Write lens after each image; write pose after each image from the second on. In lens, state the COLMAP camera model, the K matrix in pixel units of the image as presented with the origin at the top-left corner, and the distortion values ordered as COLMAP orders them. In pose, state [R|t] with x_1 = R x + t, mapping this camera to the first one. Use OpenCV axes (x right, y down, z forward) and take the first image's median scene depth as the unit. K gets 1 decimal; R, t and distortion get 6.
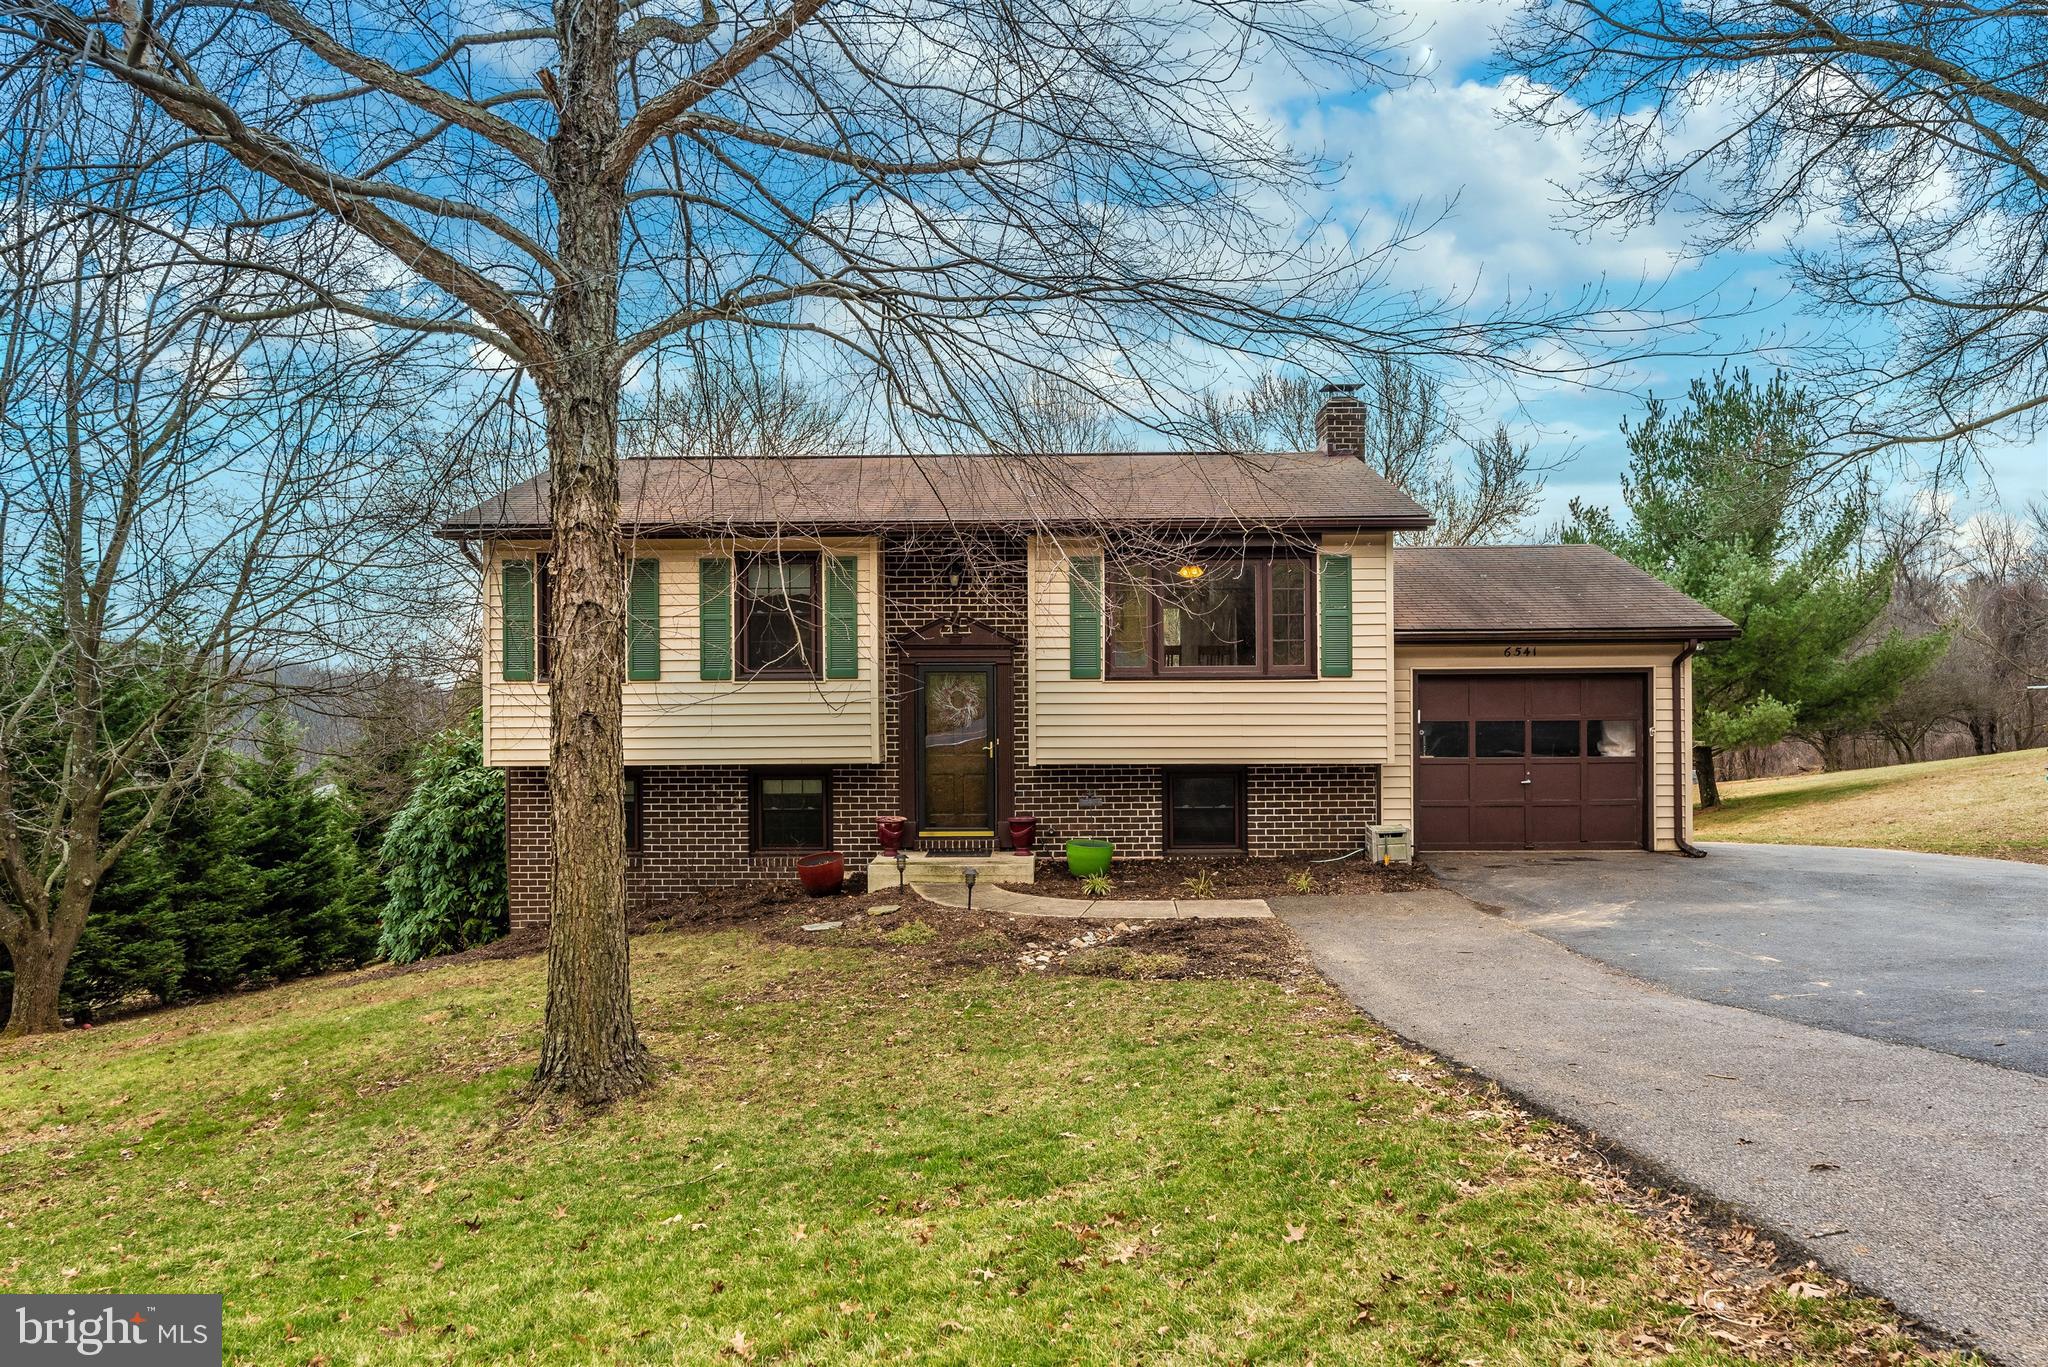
lens RADIAL K [[1302.1, 0, 1022.2], [0, 1302.1, 685.5], [0, 0, 1]] dist [-0.006747, 0.005271]
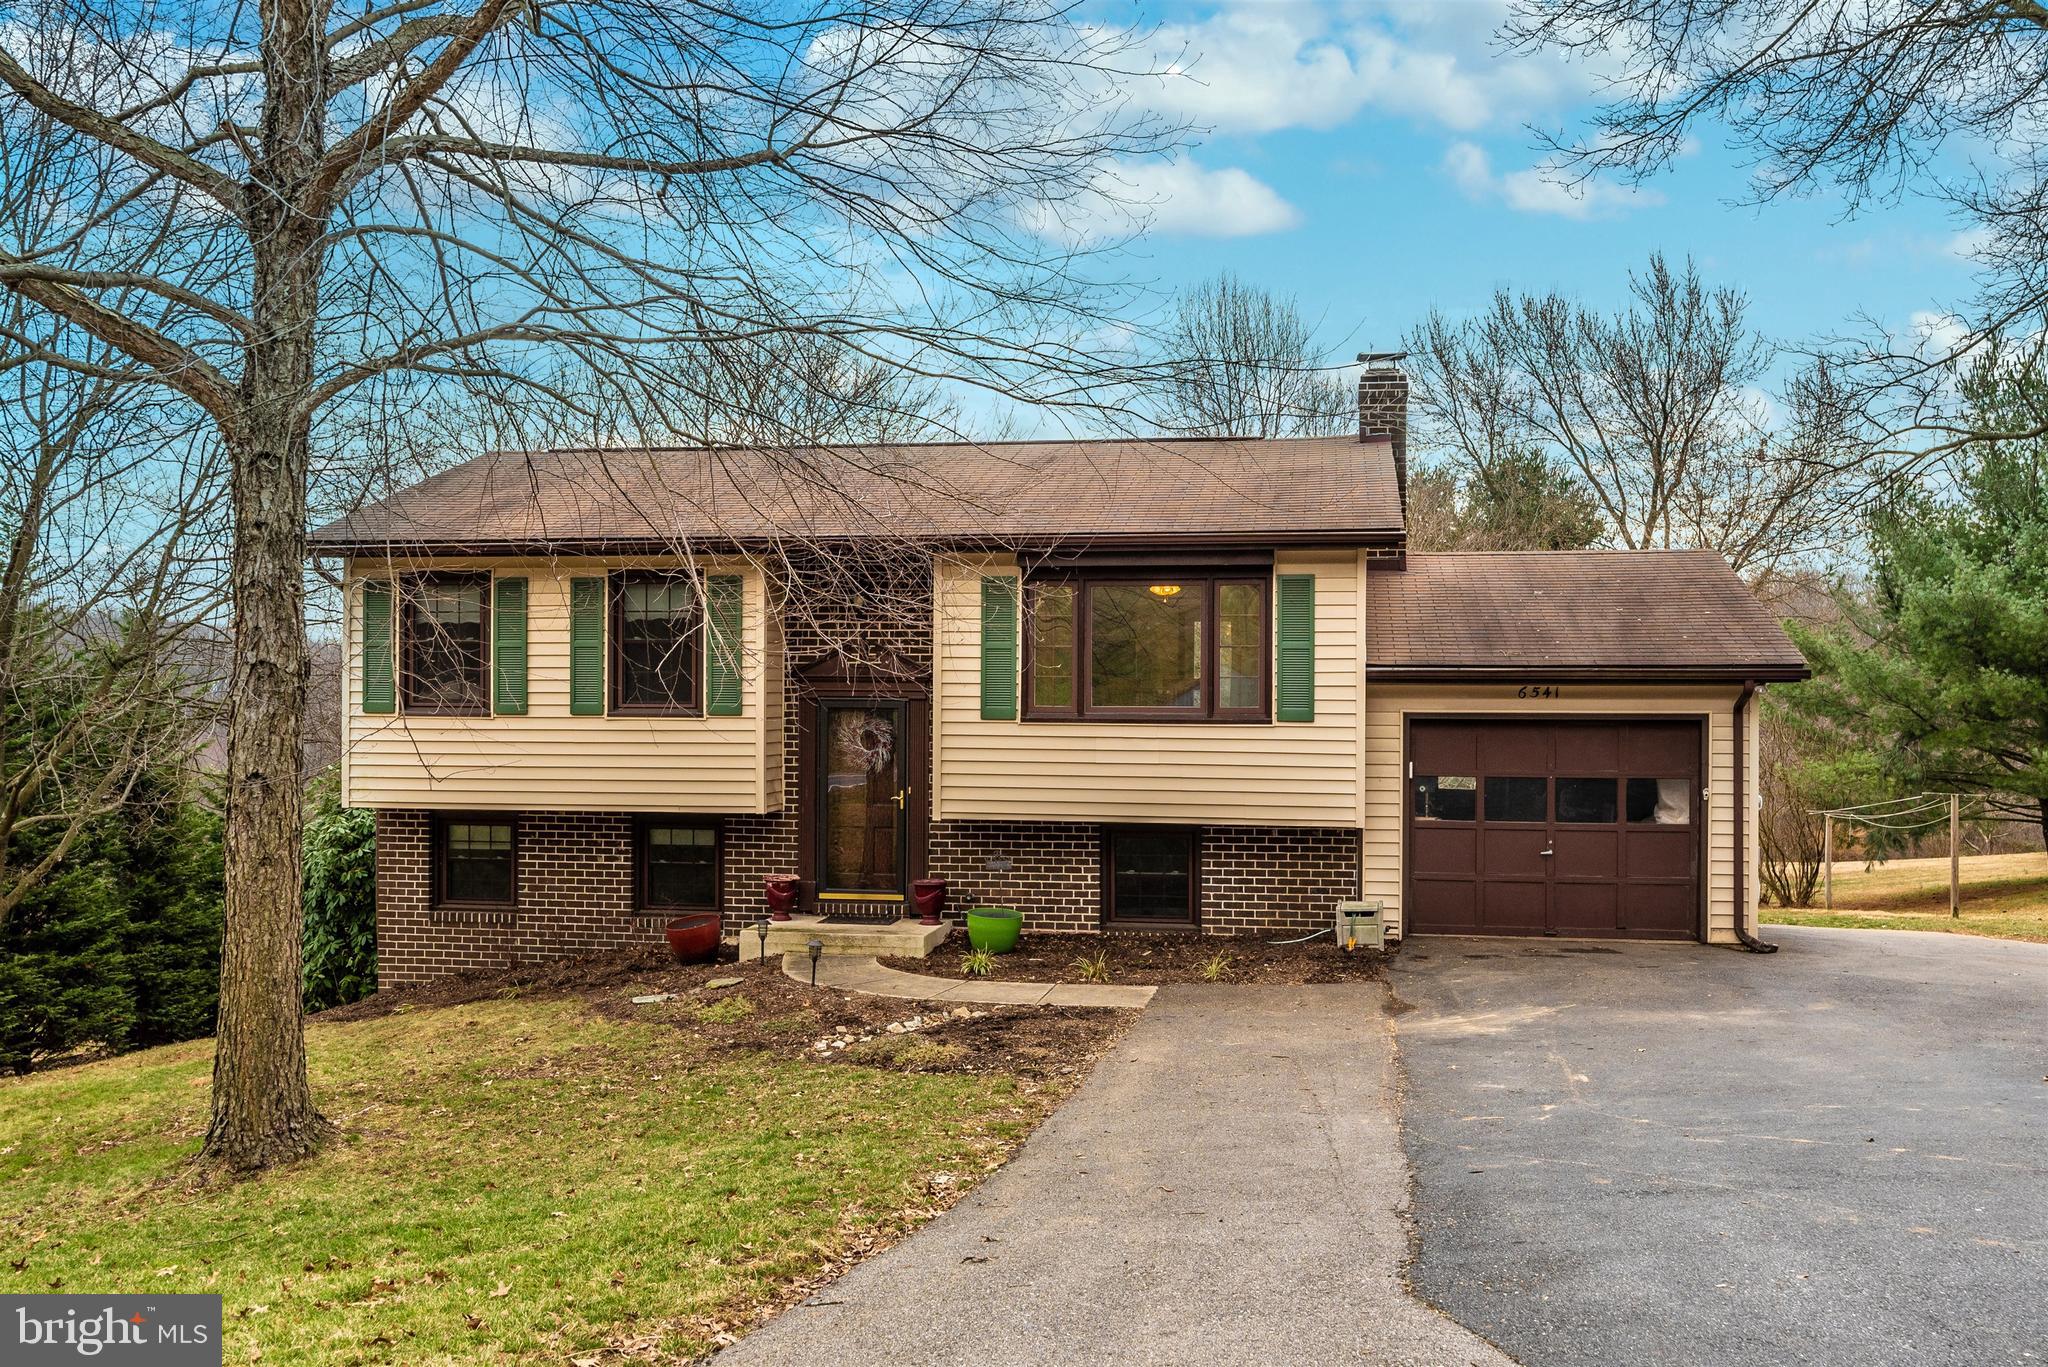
lens RADIAL K [[1707.1, 0, 1024.5], [0, 1707.1, 688.0], [0, 0, 1]] dist [-0.003211, -0.004150]
pose [[0.989360, 0.010704, -0.145095, 0.226073], [-0.010608, 0.999943, 0.001429, -0.027526], [0.145102, 0.000125, 0.989417, -0.102474]]
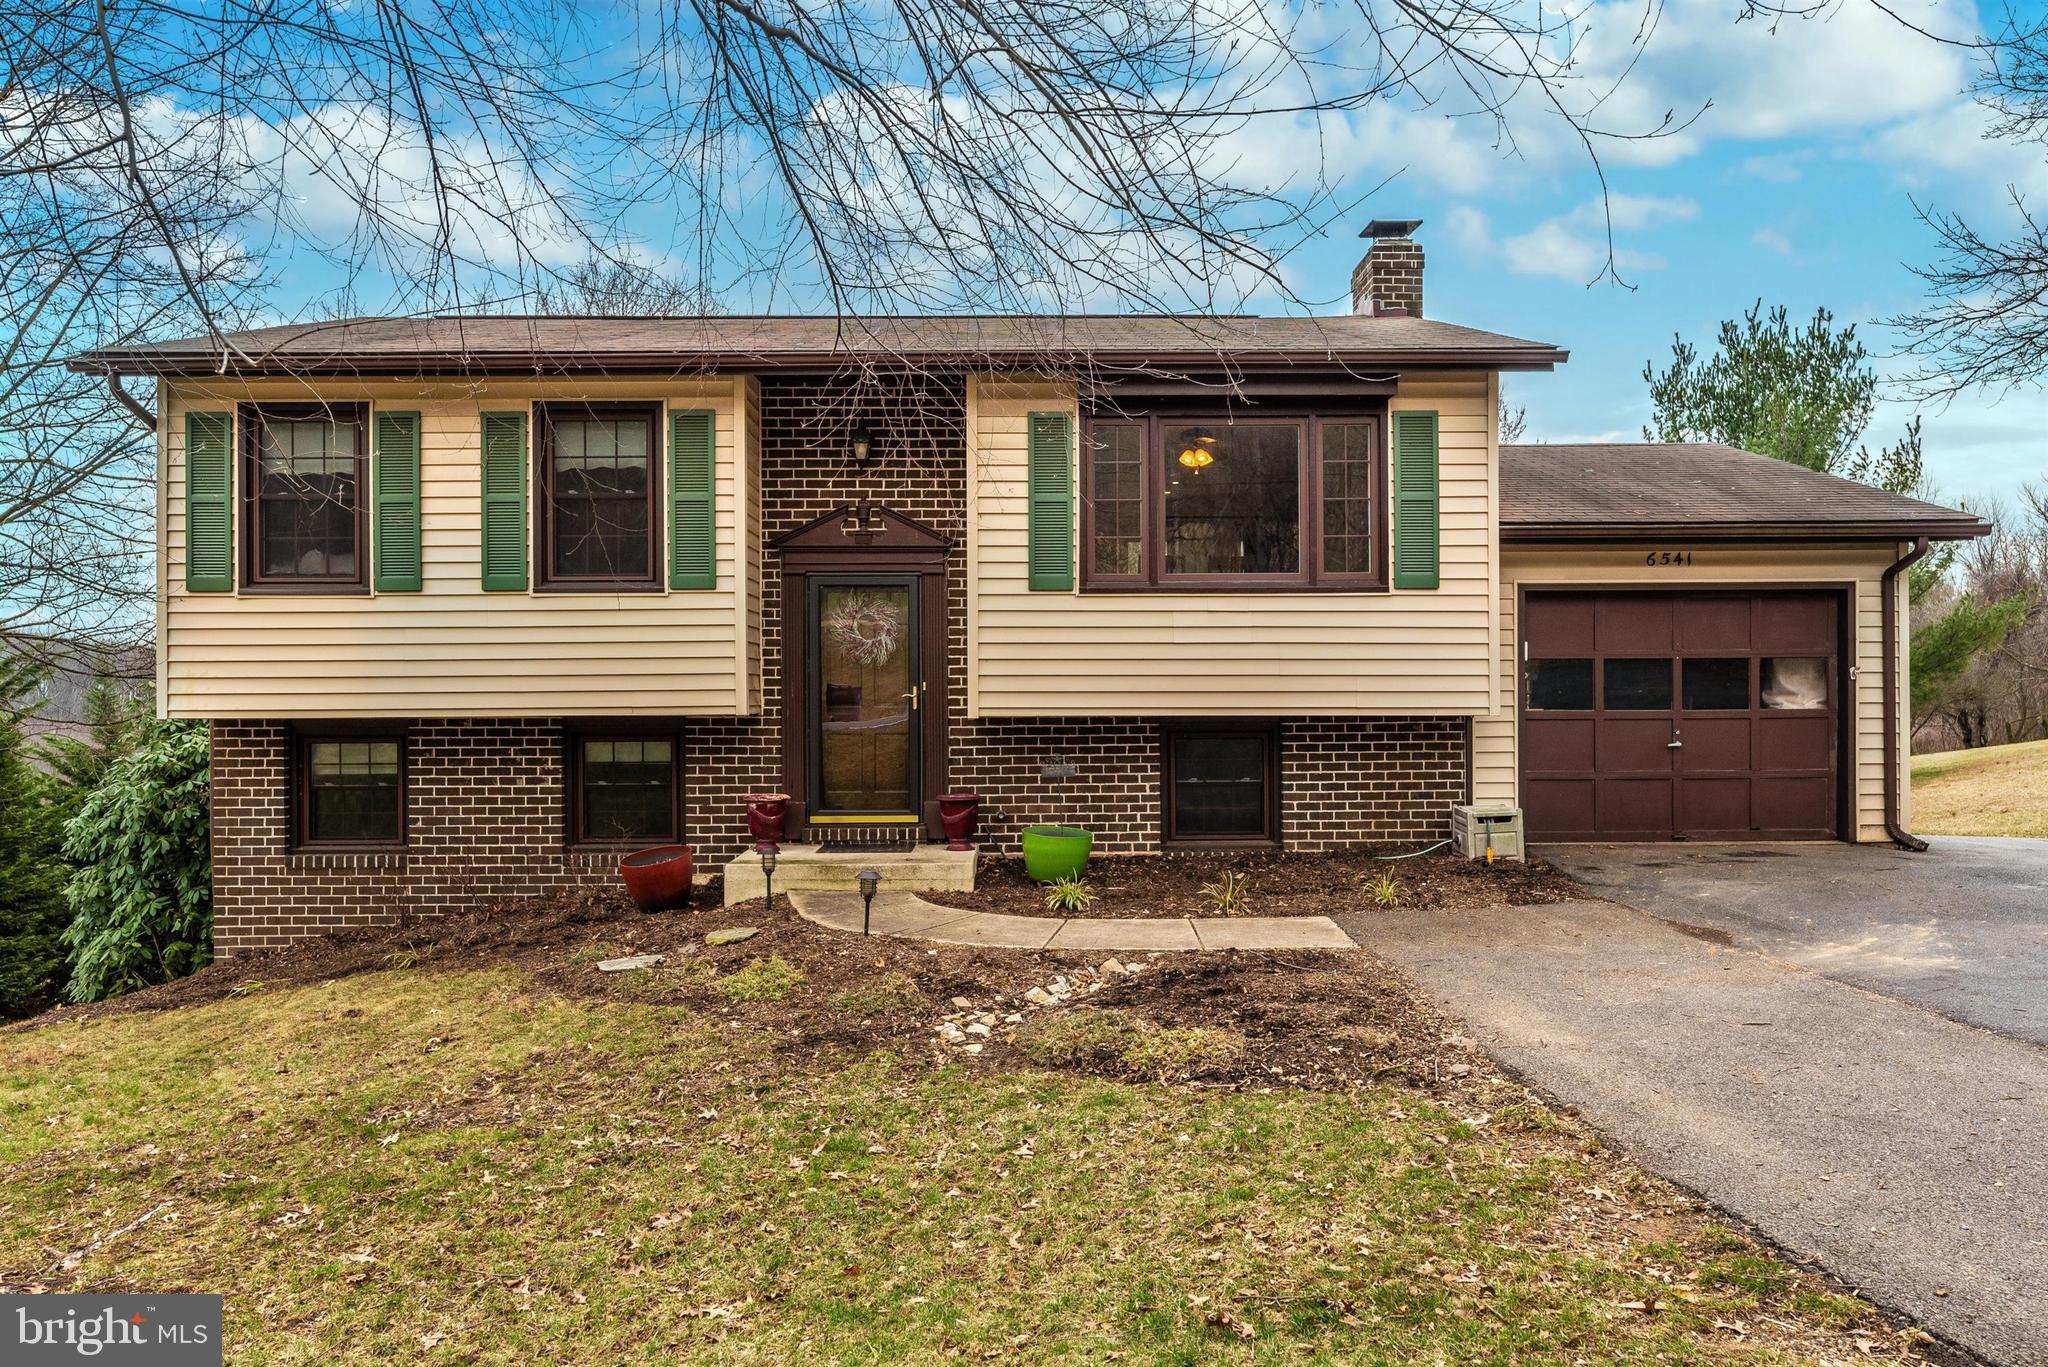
lens RADIAL K [[1302.1, 0, 1021.0], [0, 1302.1, 681.5], [0, 0, 1]] dist [-0.006747, 0.005271]
pose [[0.999565, 0.001939, 0.029433, 0.012811], [-0.001872, 0.999996, -0.002313, 0.043690], [-0.029437, 0.002257, 0.999564, 0.316578]]
